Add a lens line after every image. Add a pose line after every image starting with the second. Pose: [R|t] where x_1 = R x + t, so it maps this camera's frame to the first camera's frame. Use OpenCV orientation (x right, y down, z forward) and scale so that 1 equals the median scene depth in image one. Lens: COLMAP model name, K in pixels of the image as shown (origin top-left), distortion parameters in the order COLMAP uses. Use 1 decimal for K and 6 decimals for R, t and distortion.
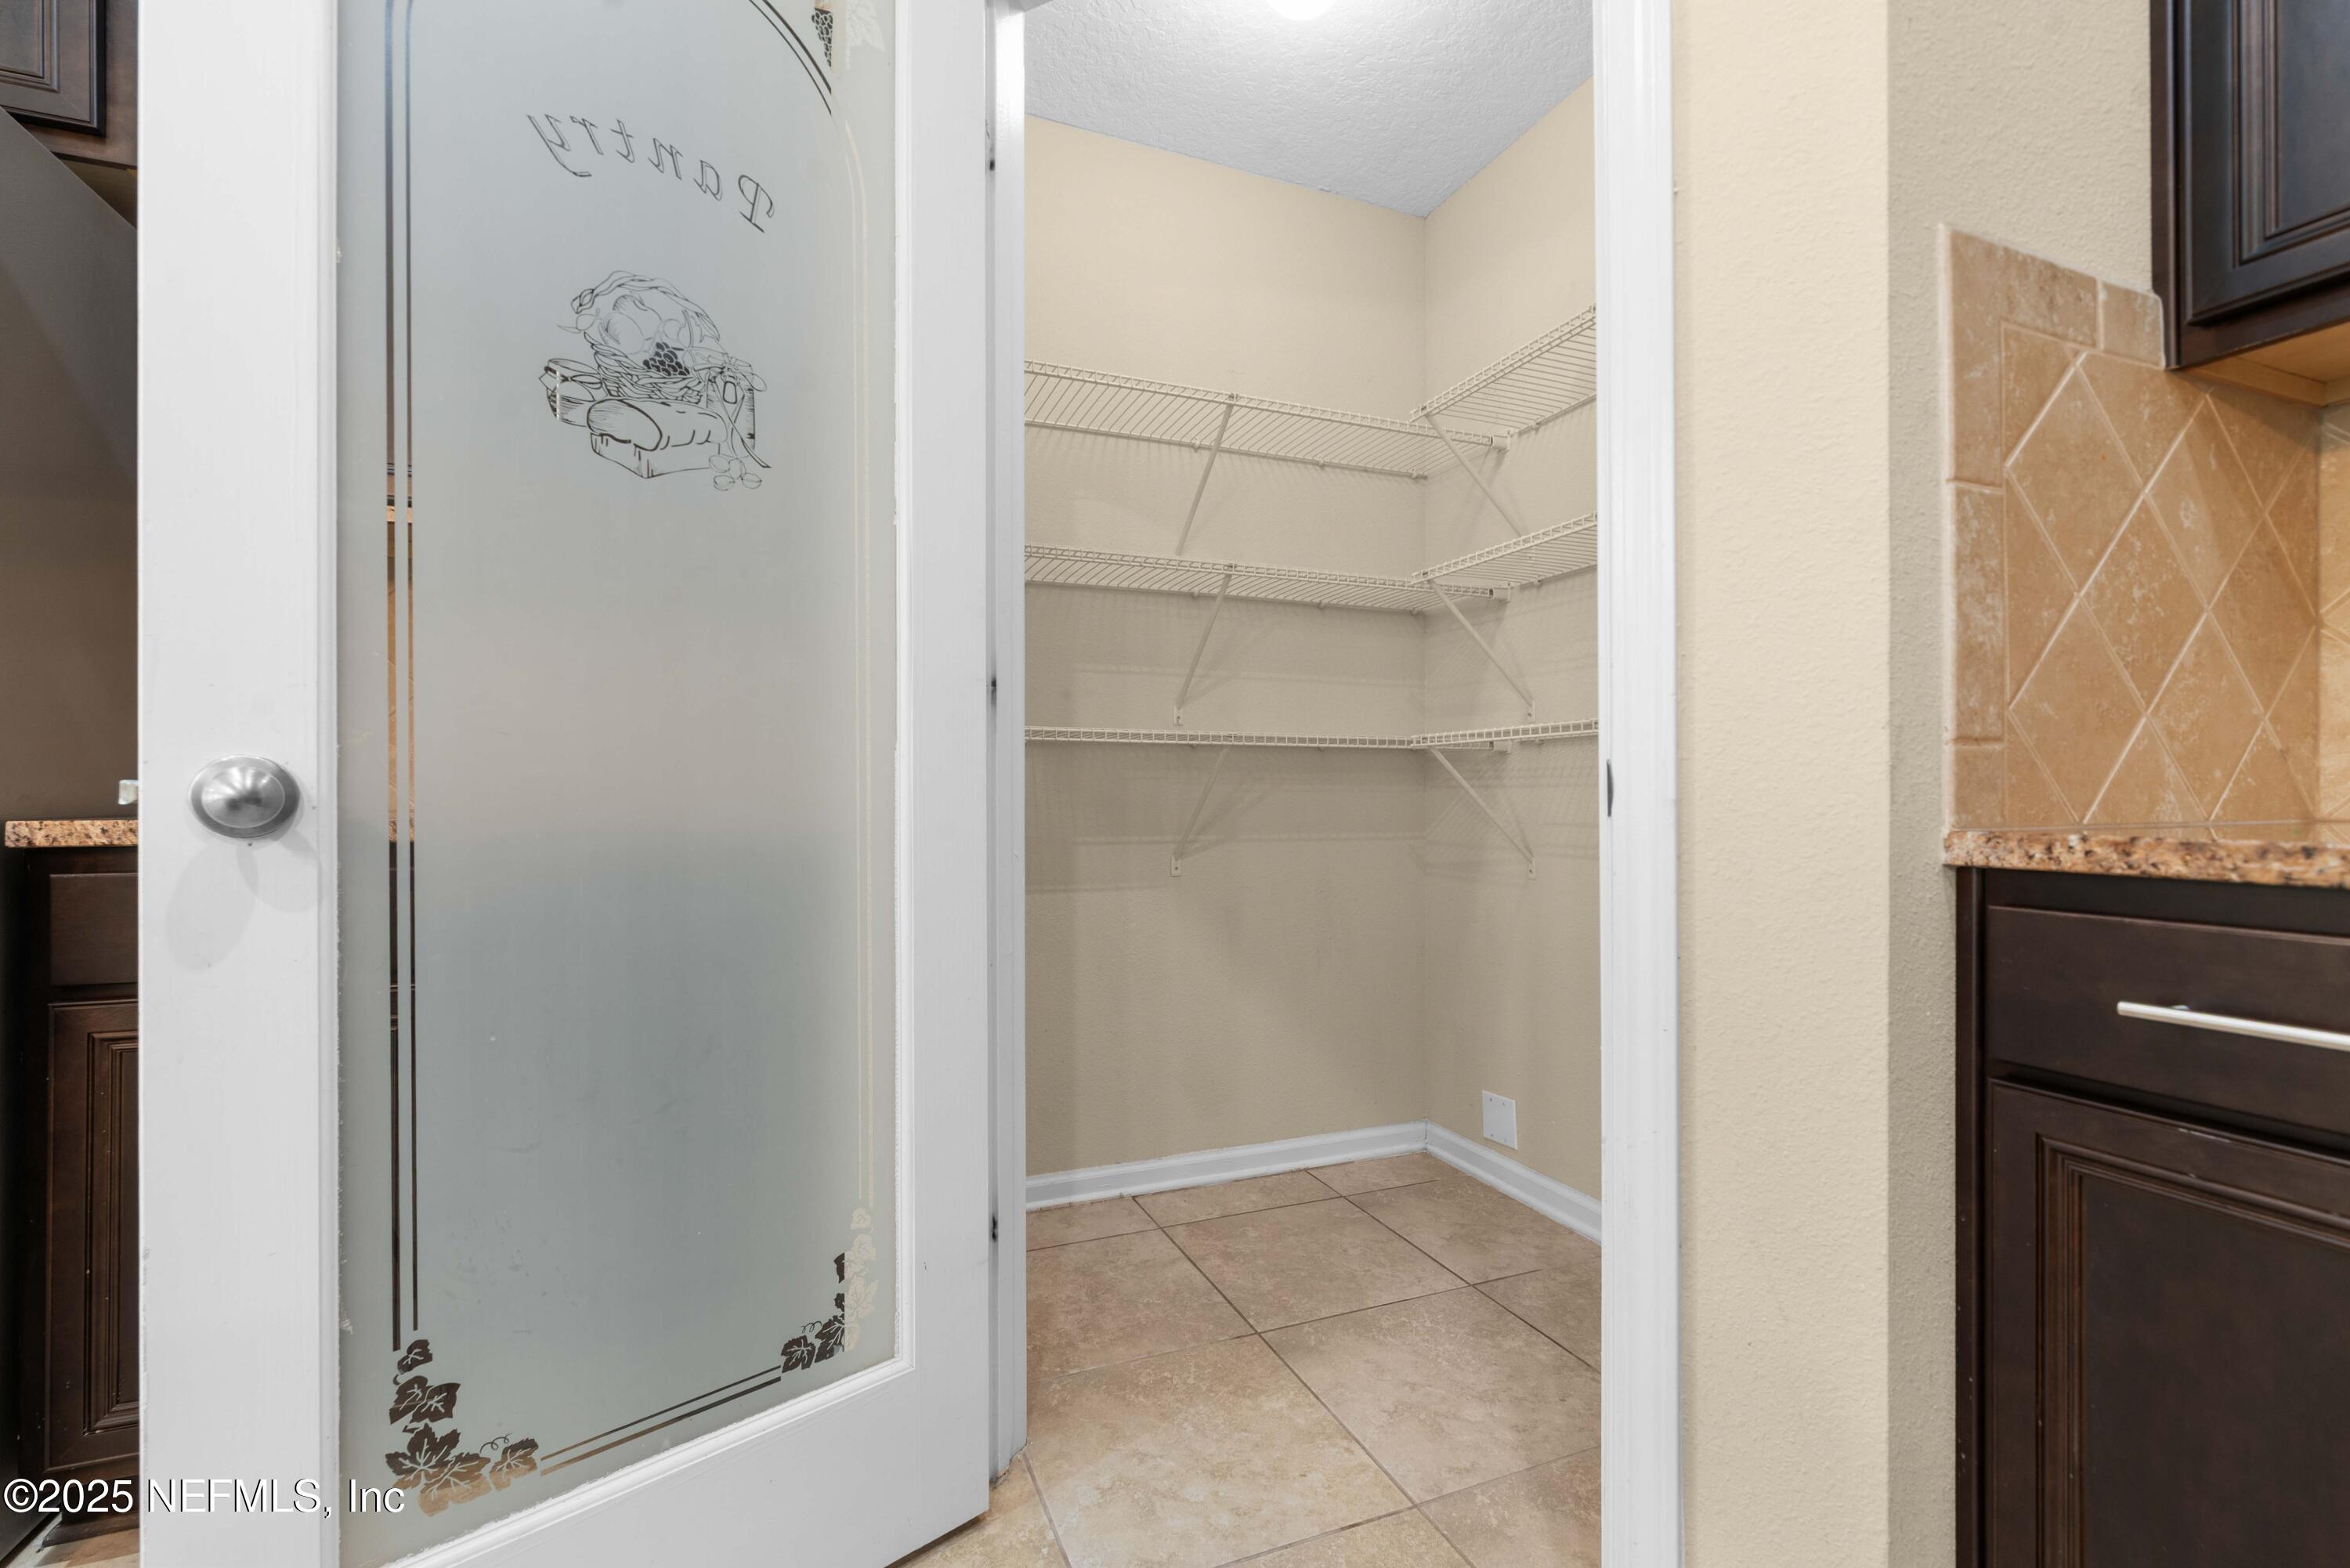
lens RADIAL K [[1010.2, 0, 1175.0], [0, 1010.2, 784.0], [0, 0, 1]] dist [0.000303, -0.000012]
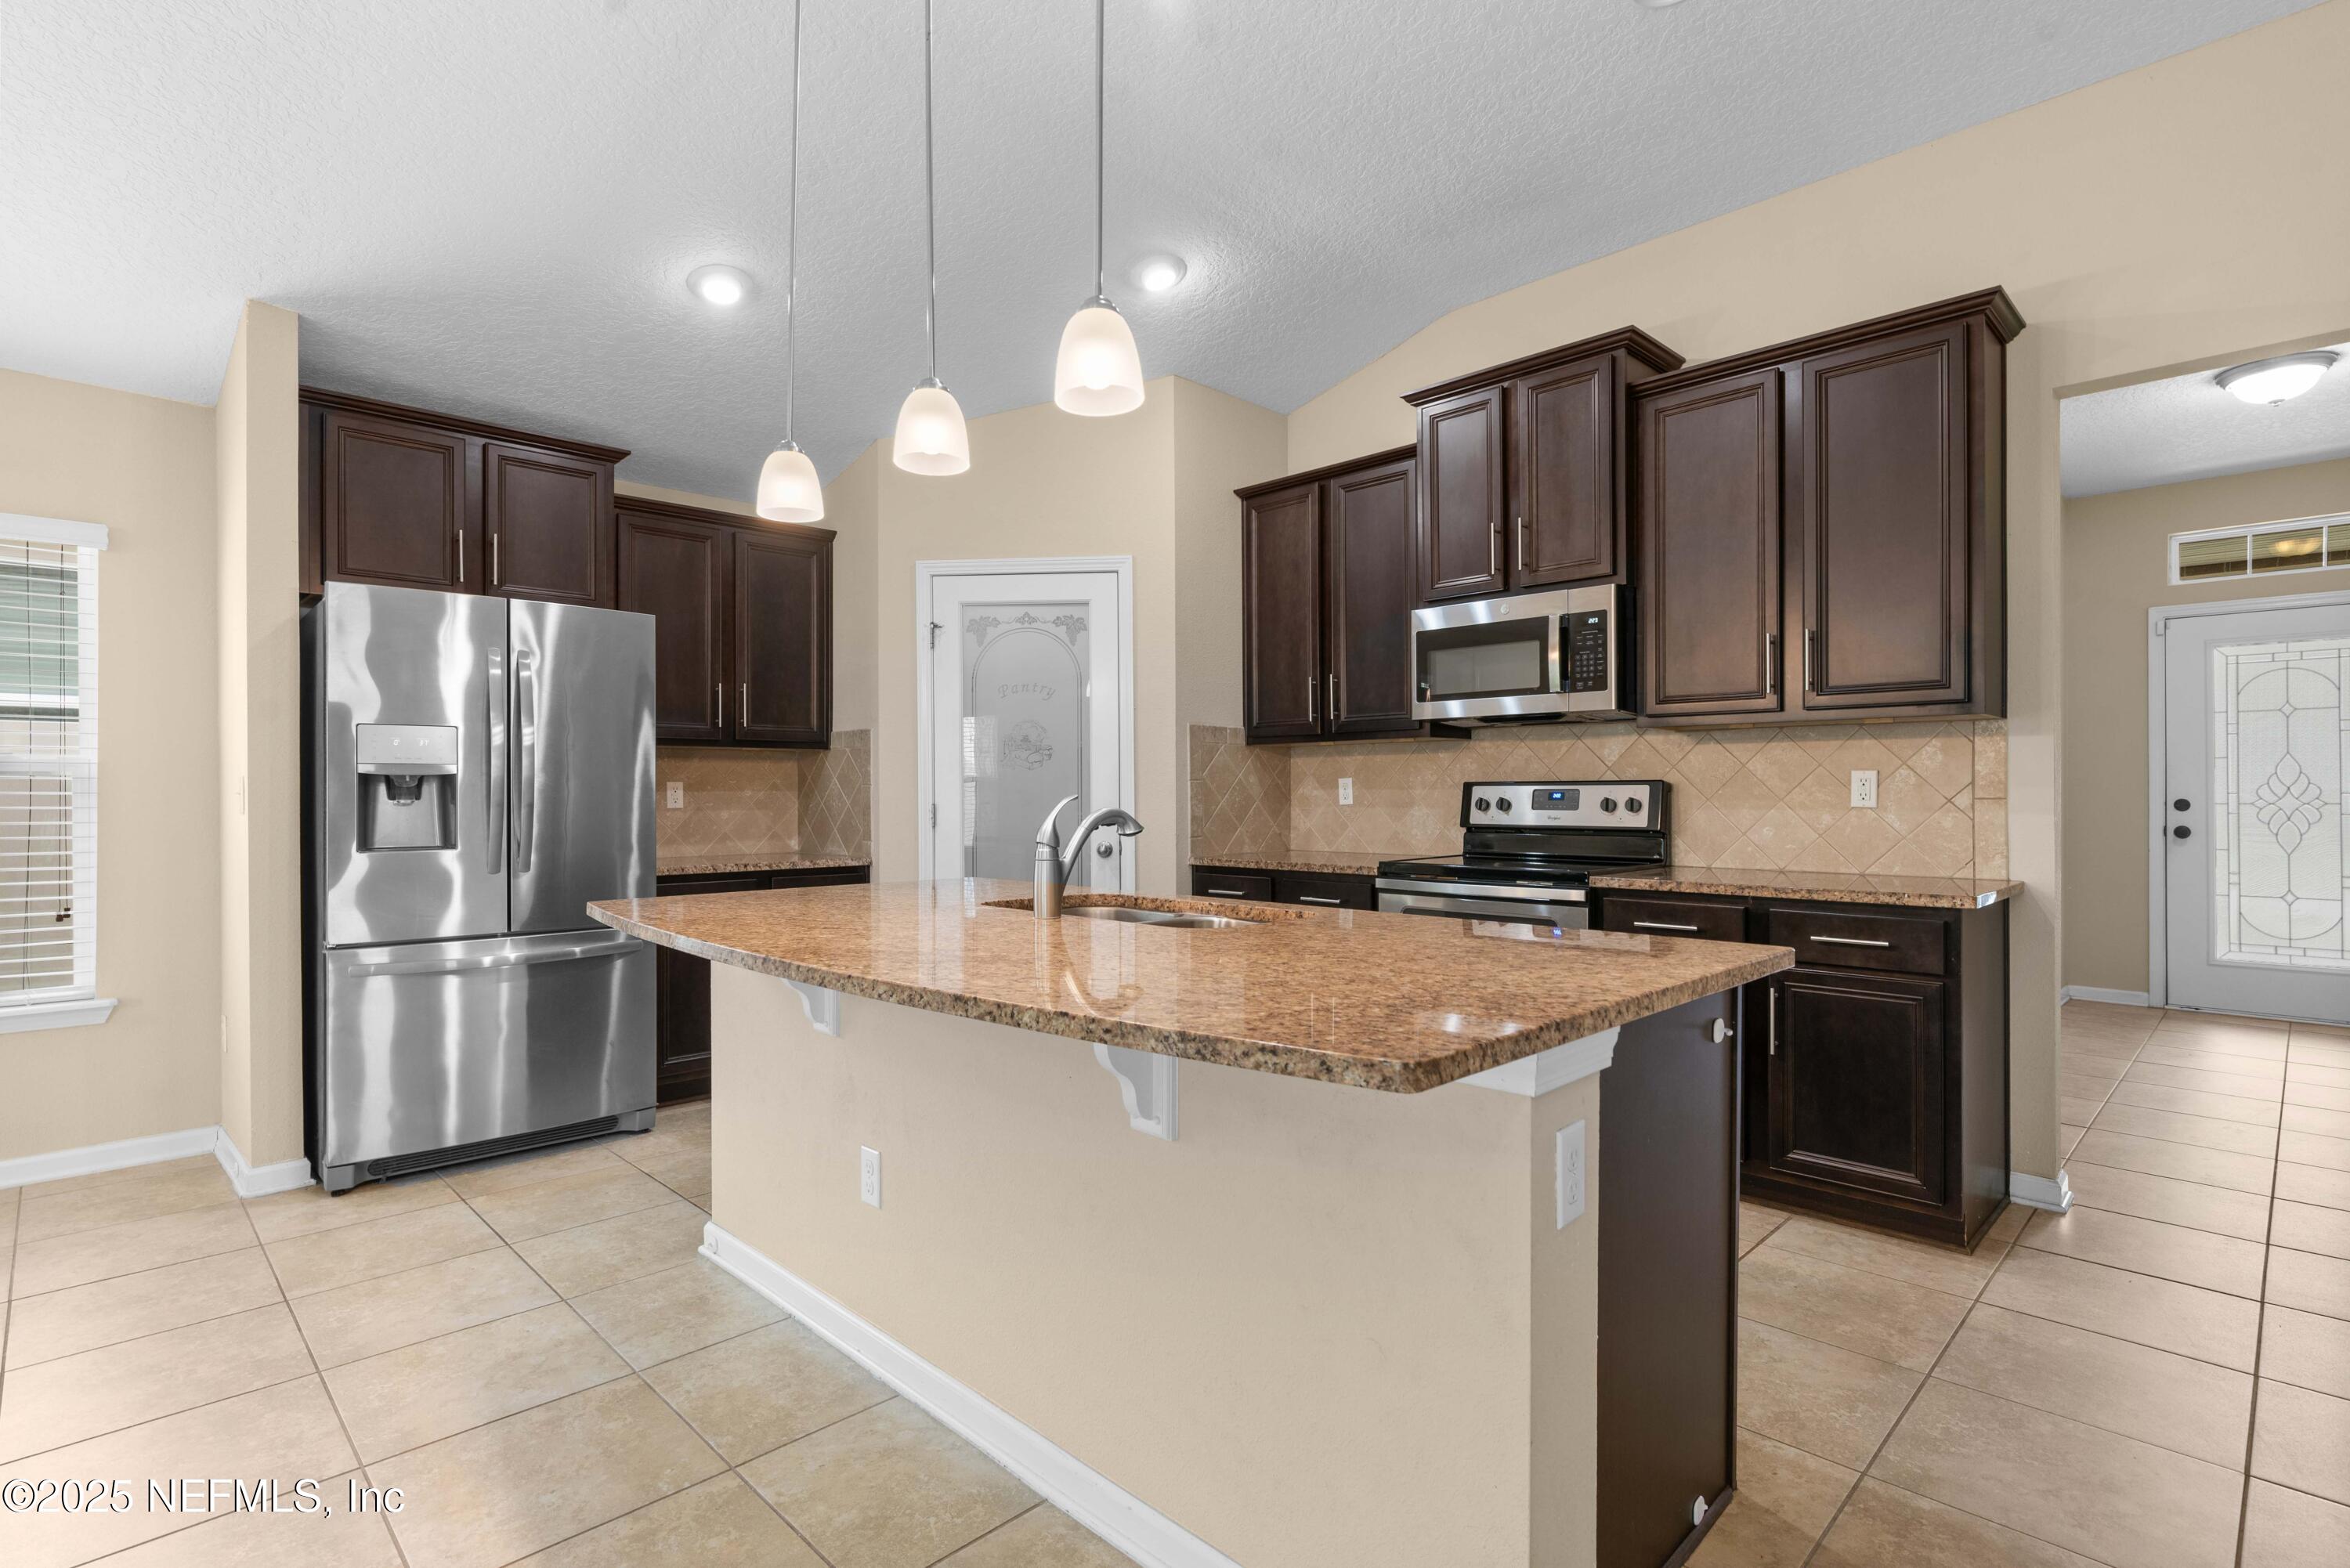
lens RADIAL K [[1117.0, 0, 1175.1], [0, 1117.0, 786.4], [0, 0, 1]] dist [0.002388, 0.000262]
pose [[0.924241, -0.002362, 0.381803, -1.152299], [0.002963, 0.999995, -0.000986, -0.255945], [-0.381799, 0.002043, 0.924243, -3.448640]]
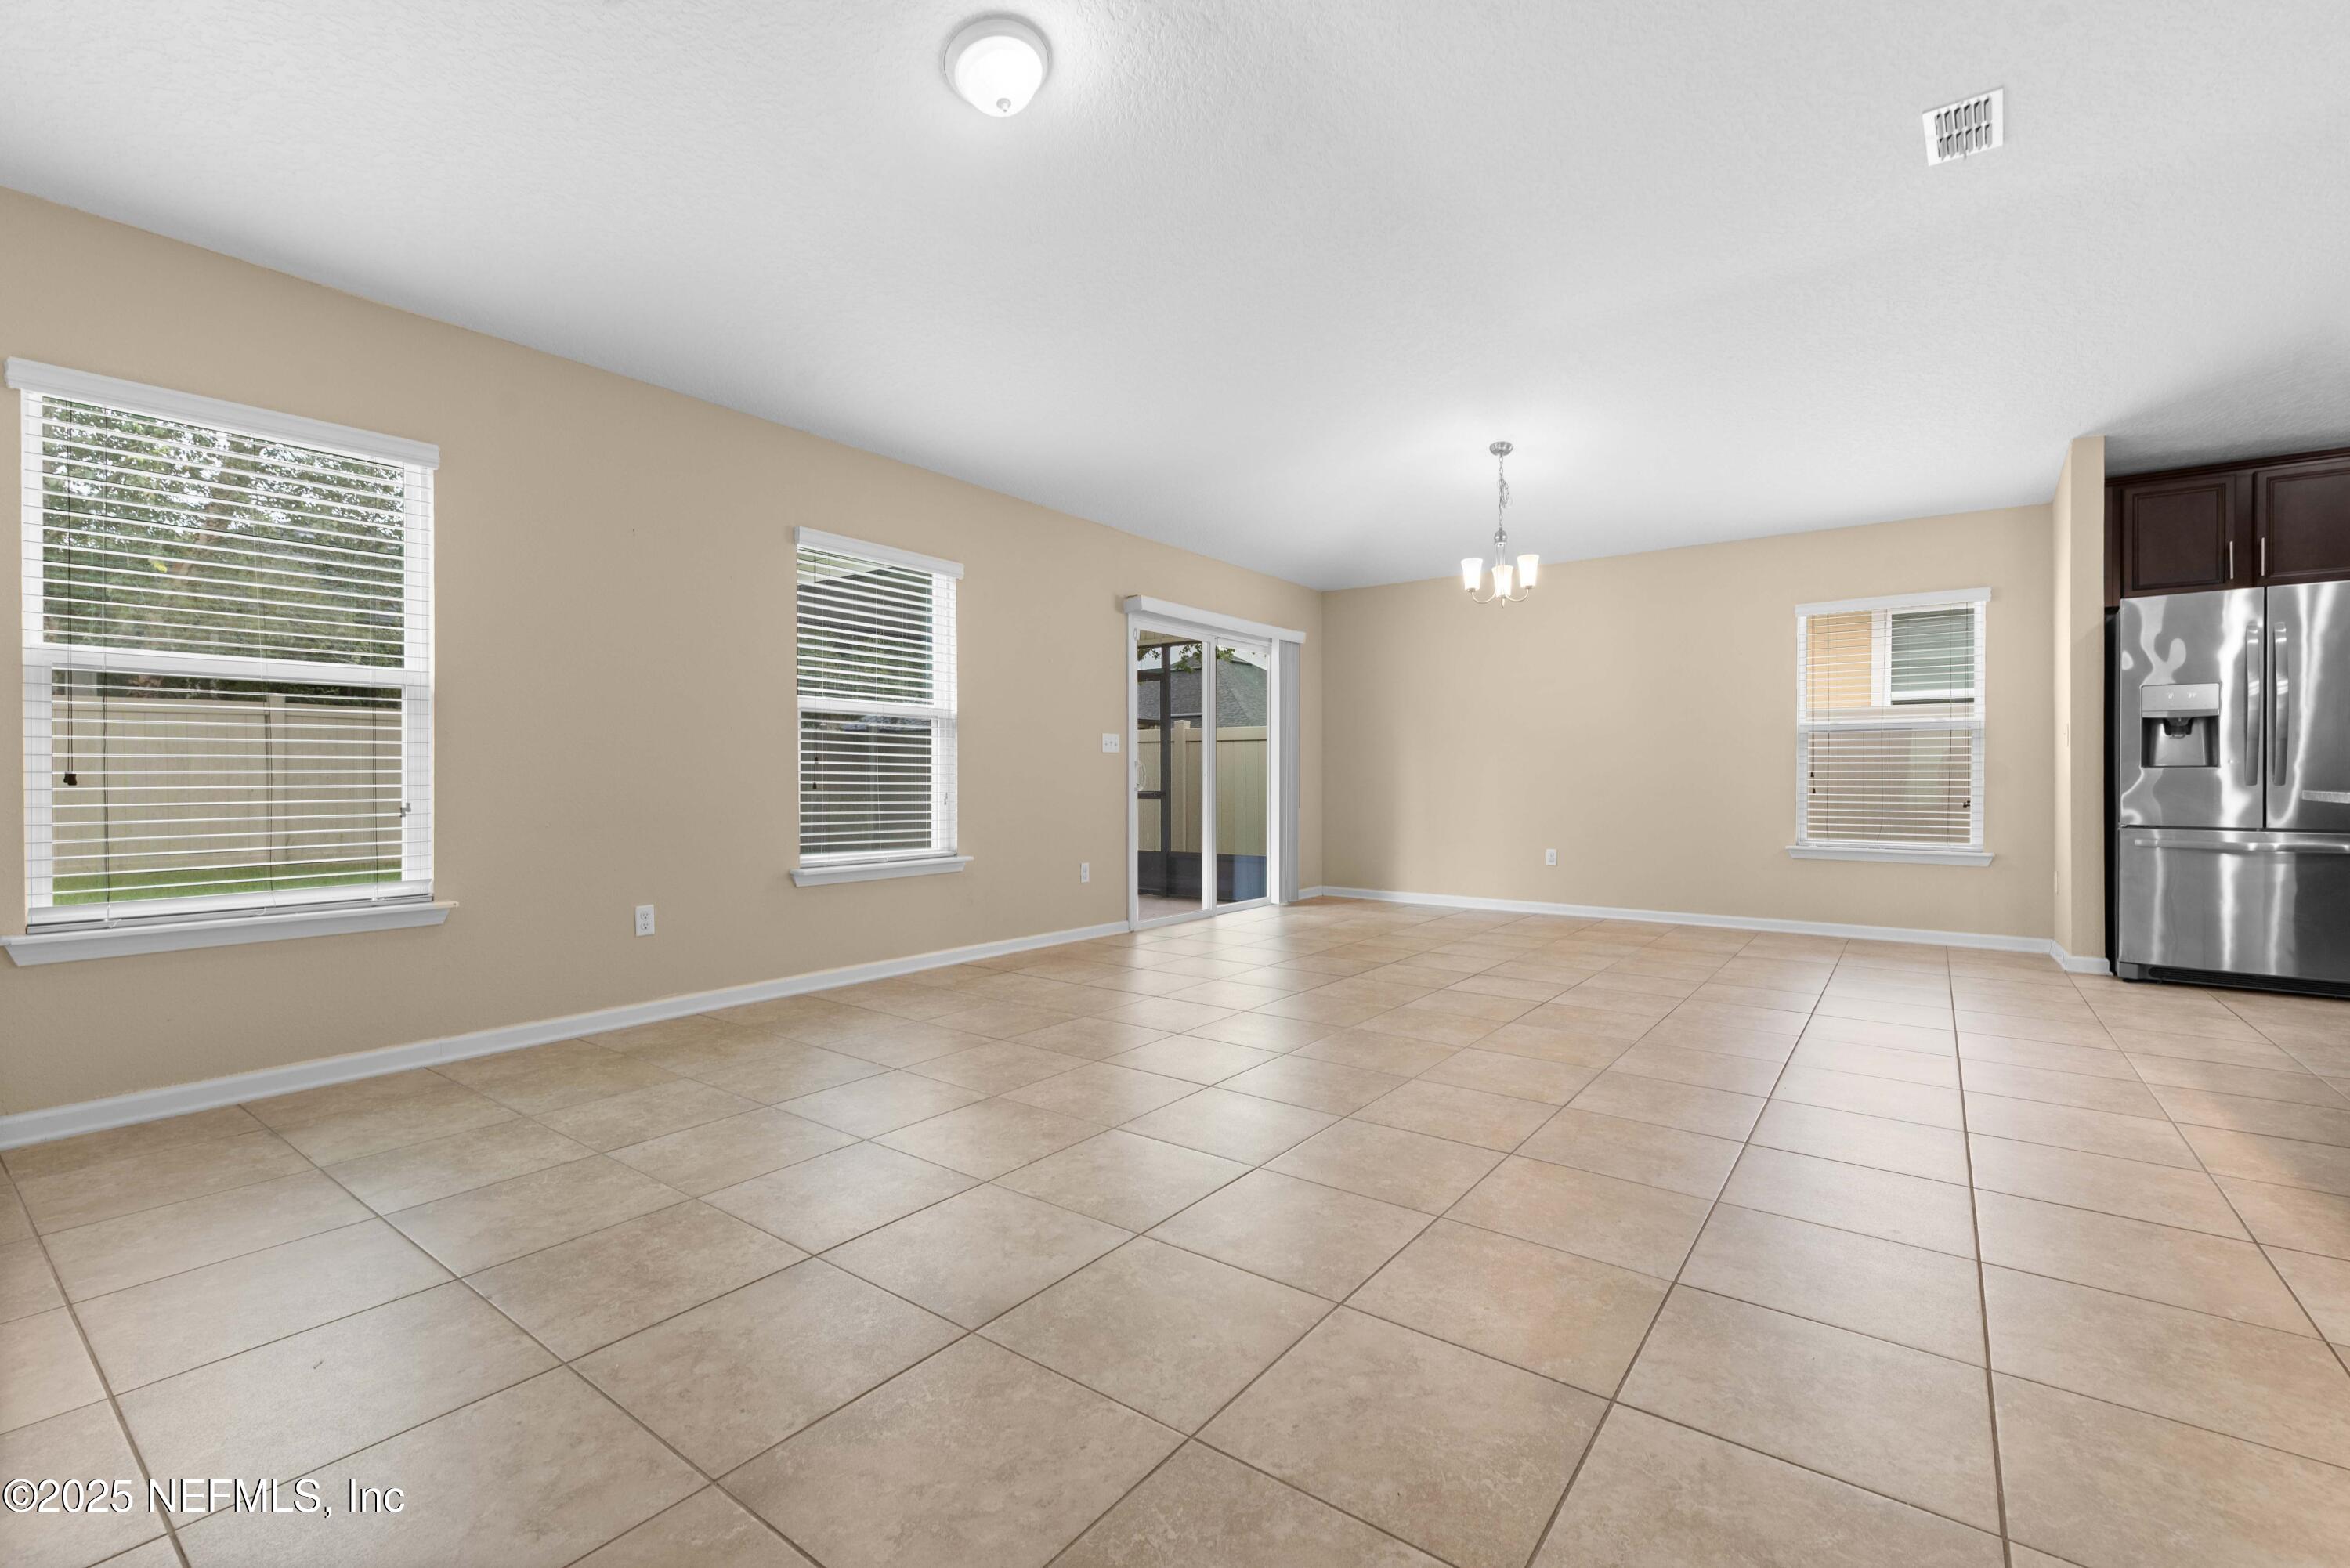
lens RADIAL K [[1014.3, 0, 1171.2], [0, 1014.3, 779.5], [0, 0, 1]] dist [0.001146, 0.000277]
pose [[0.515483, 0.002484, -0.856896, -0.365004], [0.001799, 0.999990, 0.003981, -0.032421], [0.856898, -0.003593, 0.515474, -5.891348]]
